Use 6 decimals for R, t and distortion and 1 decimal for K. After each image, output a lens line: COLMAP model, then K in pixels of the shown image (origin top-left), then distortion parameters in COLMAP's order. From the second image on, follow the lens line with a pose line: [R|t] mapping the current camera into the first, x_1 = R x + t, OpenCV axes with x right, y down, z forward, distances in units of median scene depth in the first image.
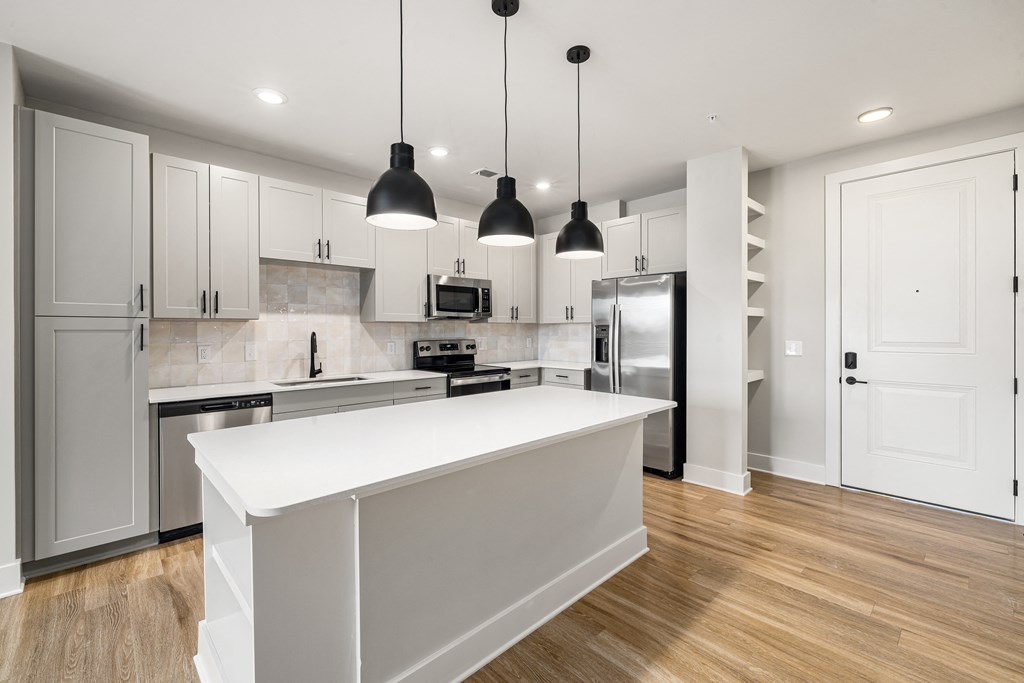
lens RADIAL K [[422.6, 0, 514.3], [0, 422.6, 336.1], [0, 0, 1]] dist [-0.001844, -0.000473]
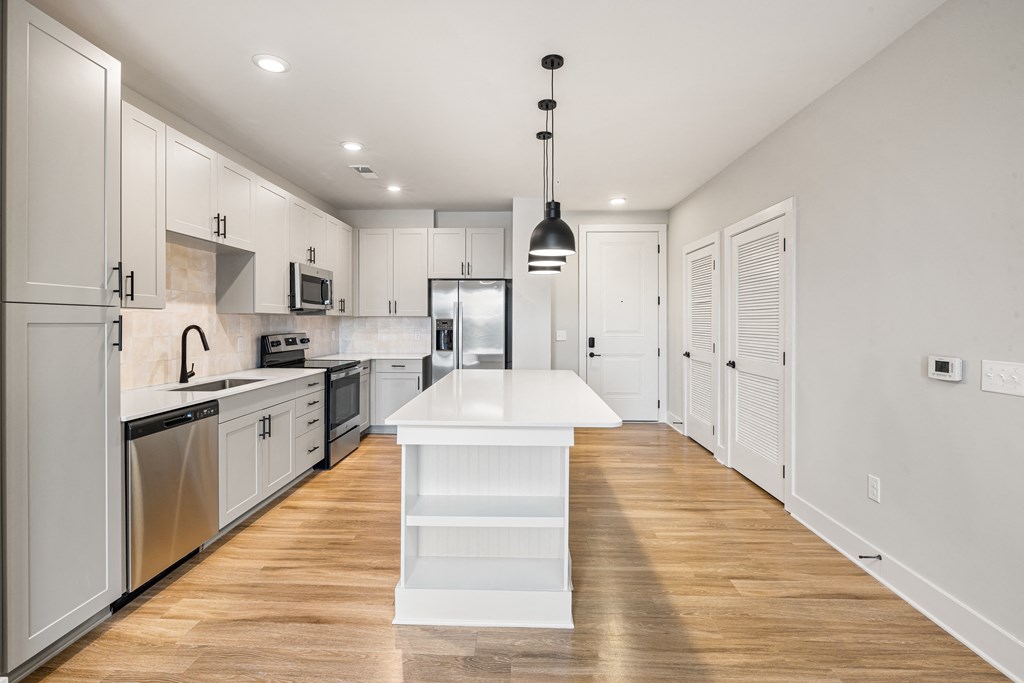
lens RADIAL K [[438.6, 0, 511.3], [0, 438.6, 329.9], [0, 0, 1]] dist [-0.002219, -0.000390]
pose [[0.732436, -0.008461, 0.680783, -0.528652], [0.006560, 0.999964, 0.005370, -0.001356], [-0.680804, 0.000533, 0.732465, -0.019747]]
